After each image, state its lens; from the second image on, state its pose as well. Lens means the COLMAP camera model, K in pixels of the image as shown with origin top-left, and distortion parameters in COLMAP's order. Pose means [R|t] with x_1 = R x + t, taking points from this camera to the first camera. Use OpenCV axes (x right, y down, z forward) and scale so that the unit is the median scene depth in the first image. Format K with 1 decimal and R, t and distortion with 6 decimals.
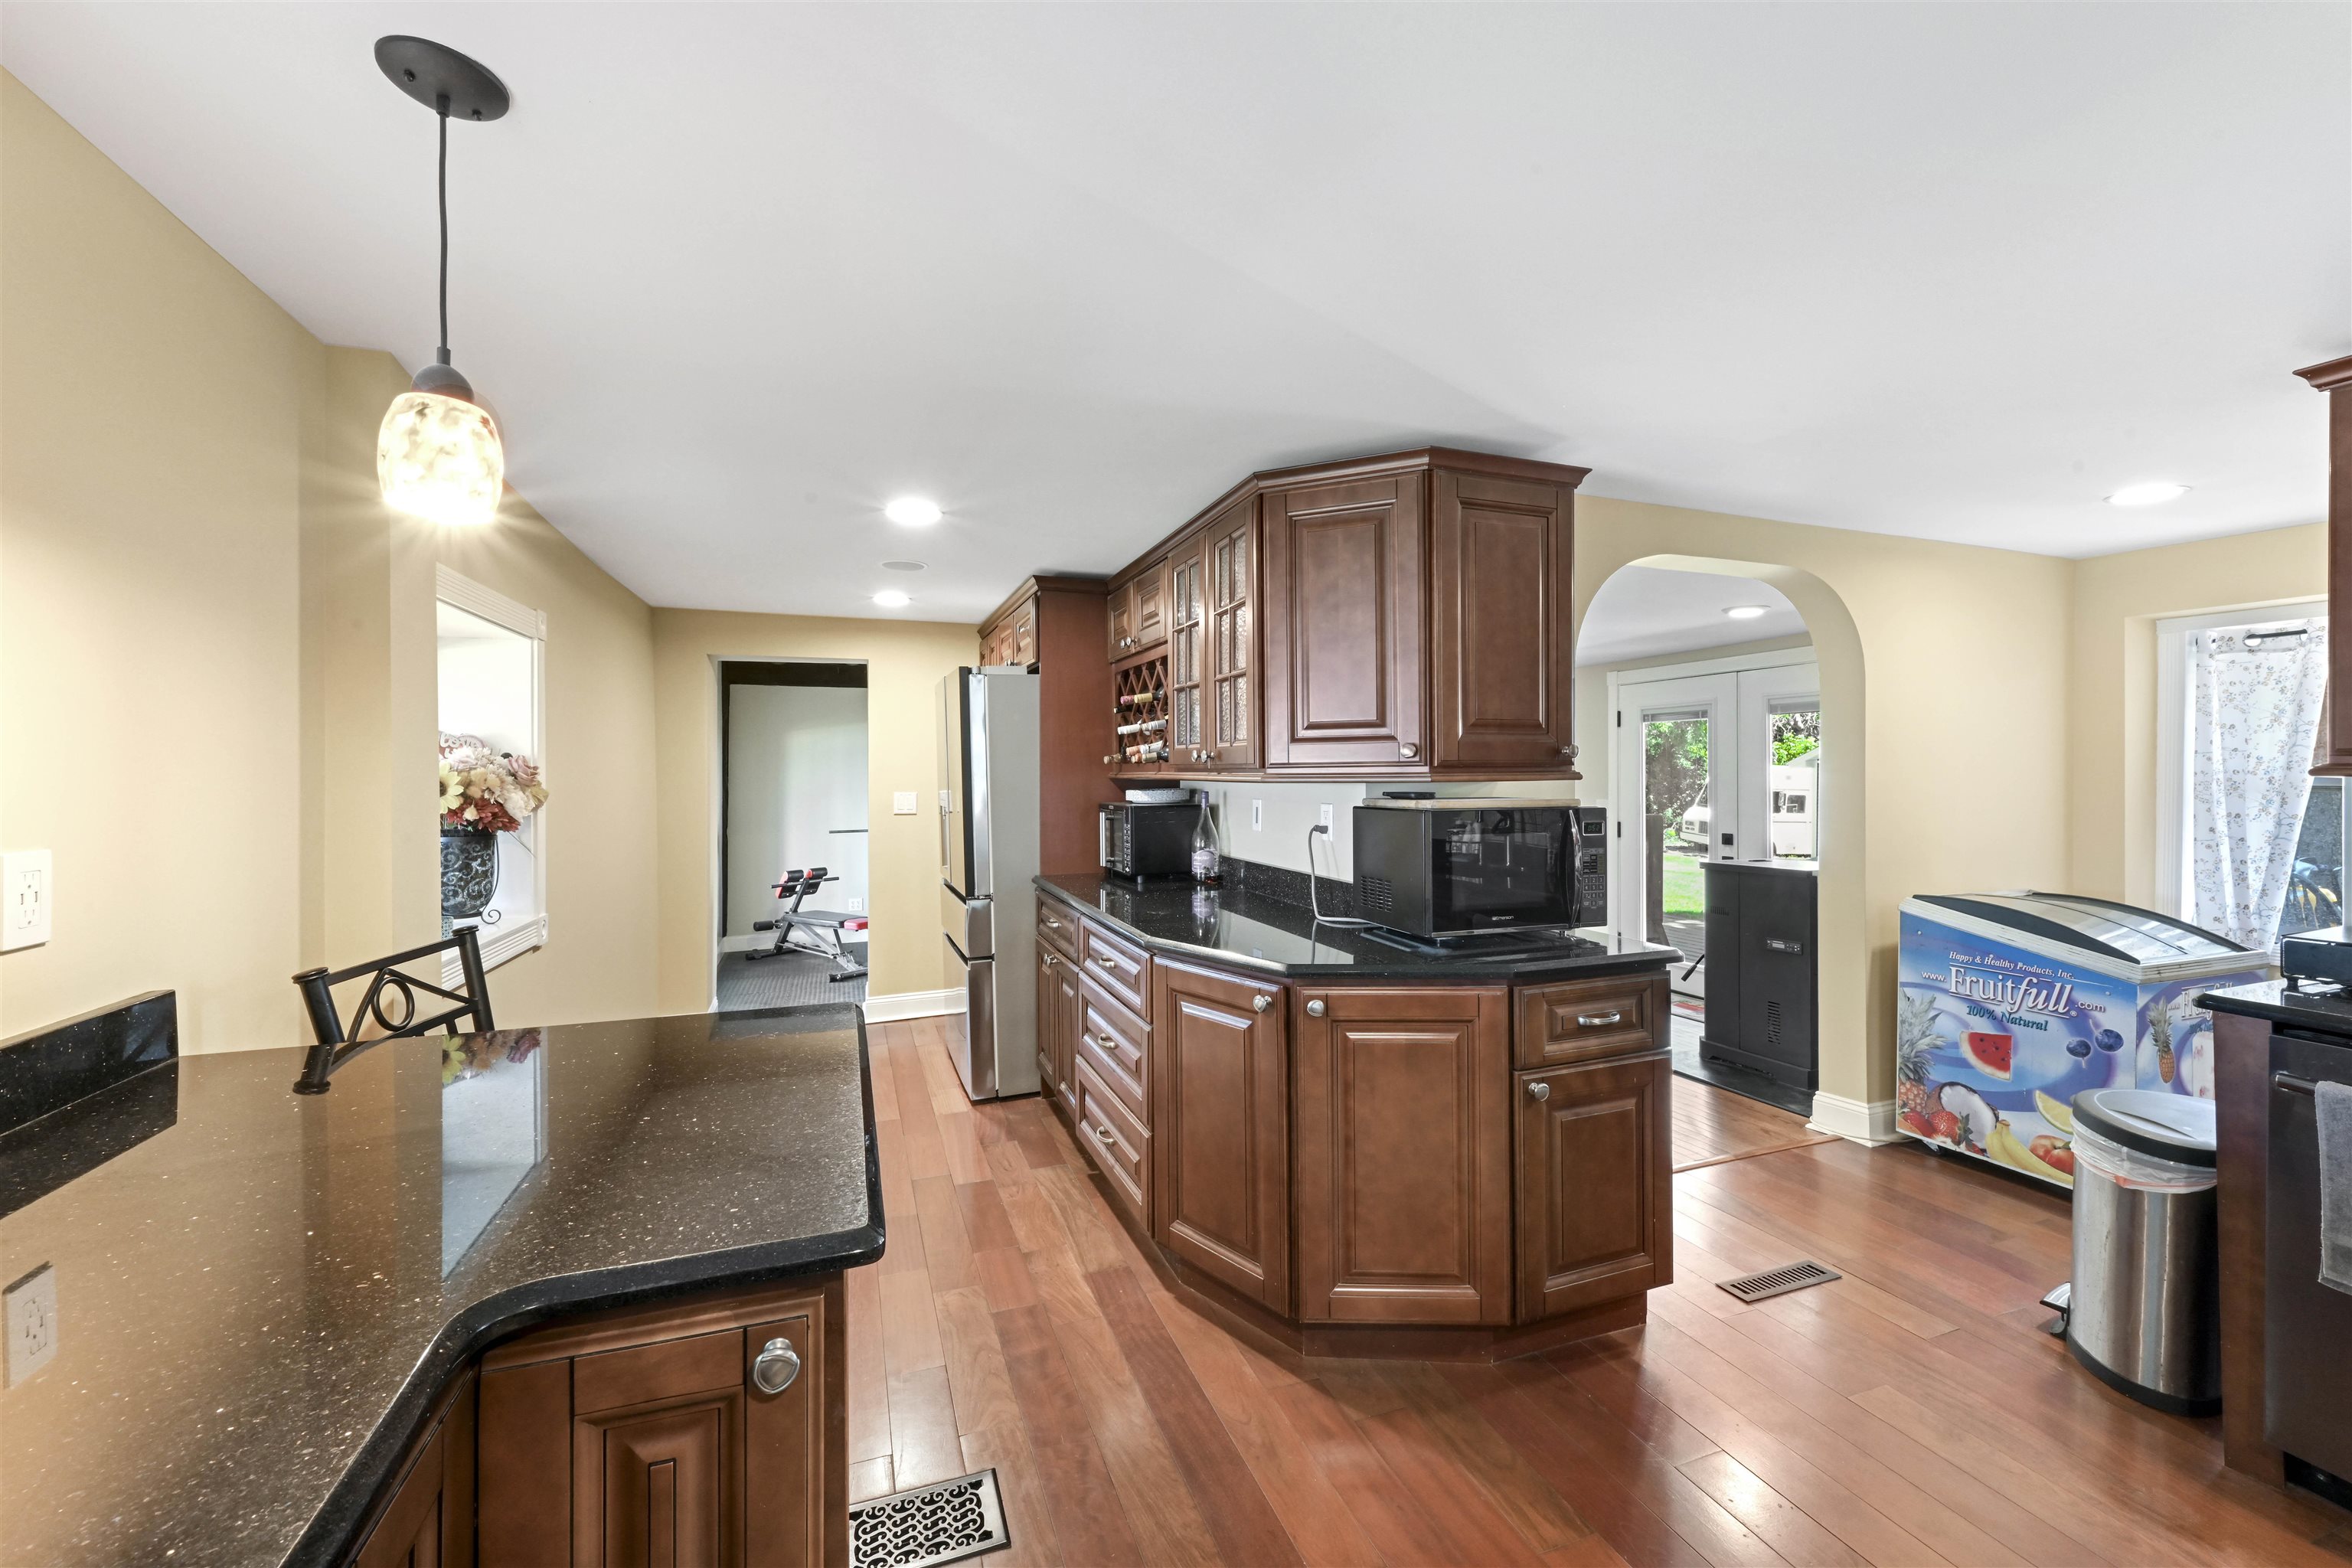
lens RADIAL K [[949.5, 0, 1177.6], [0, 949.5, 769.7], [0, 0, 1]] dist [-0.000648, 0.000004]
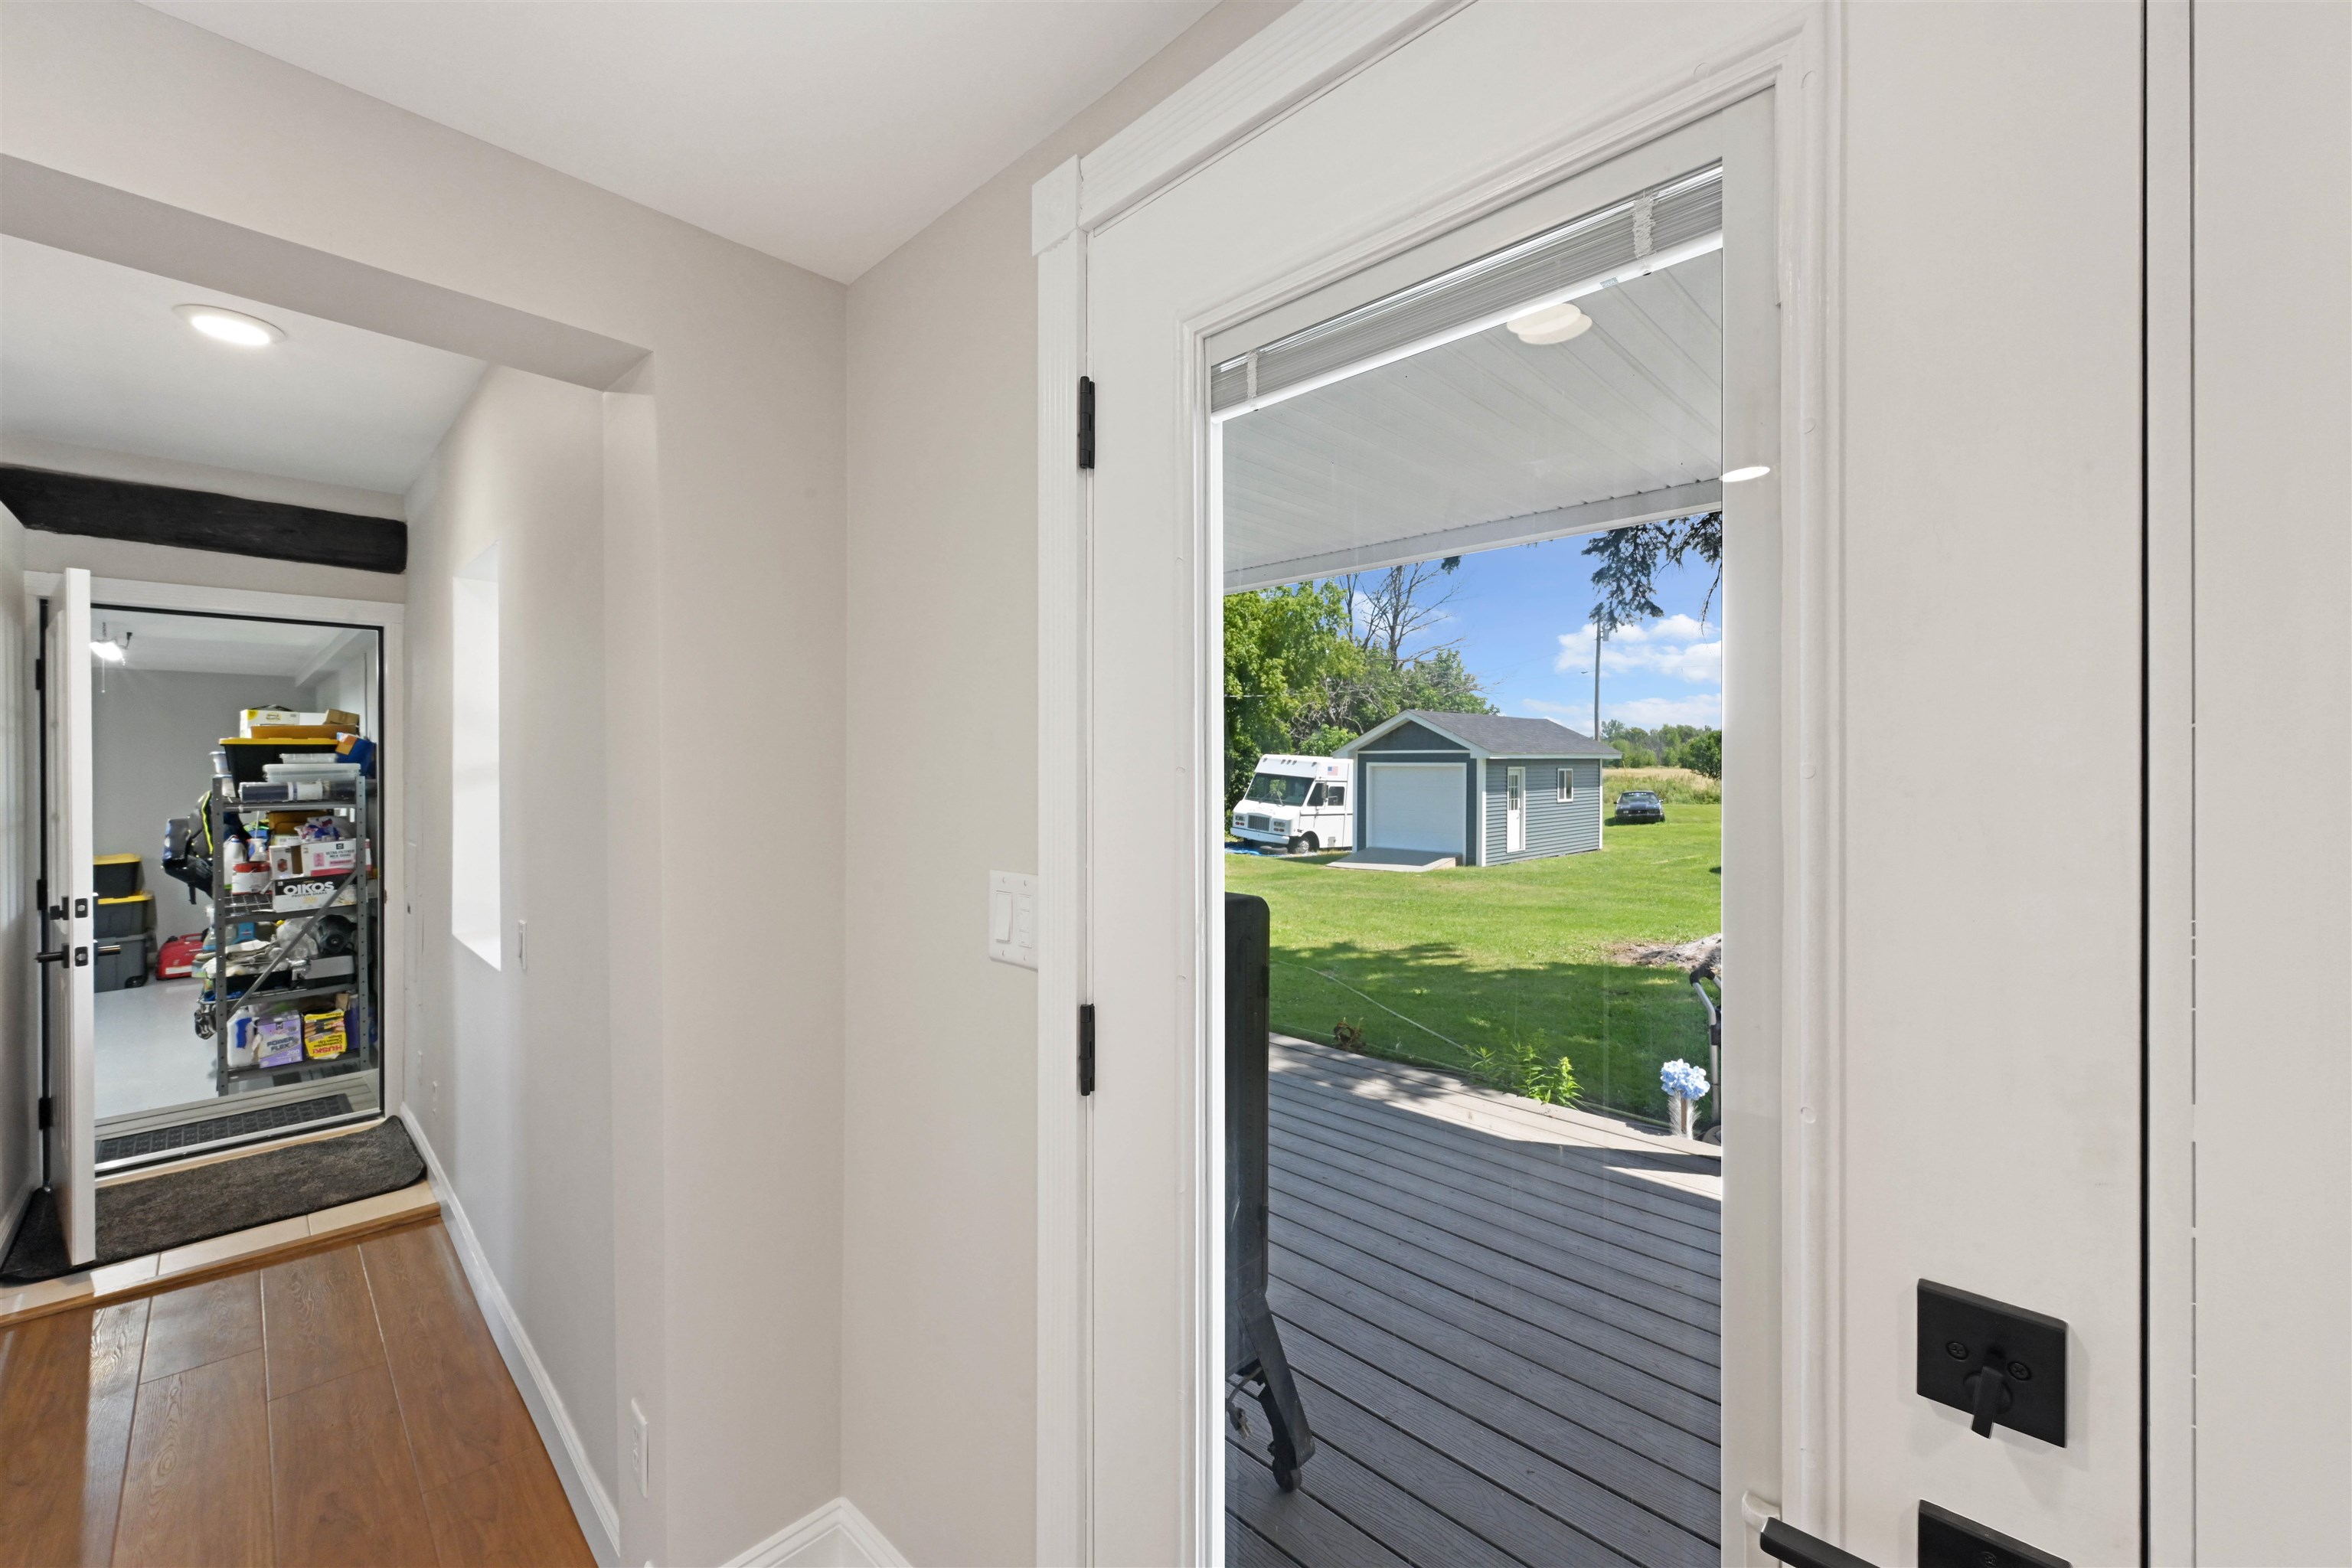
lens RADIAL K [[949.5, 0, 1177.6], [0, 949.5, 769.7], [0, 0, 1]] dist [-0.000648, 0.000004]
pose [[0.905335, -0.003647, 0.424683, 0.460397], [0.000611, 0.999973, 0.007285, 0.010453], [-0.424699, -0.006336, 0.905313, 0.946354]]
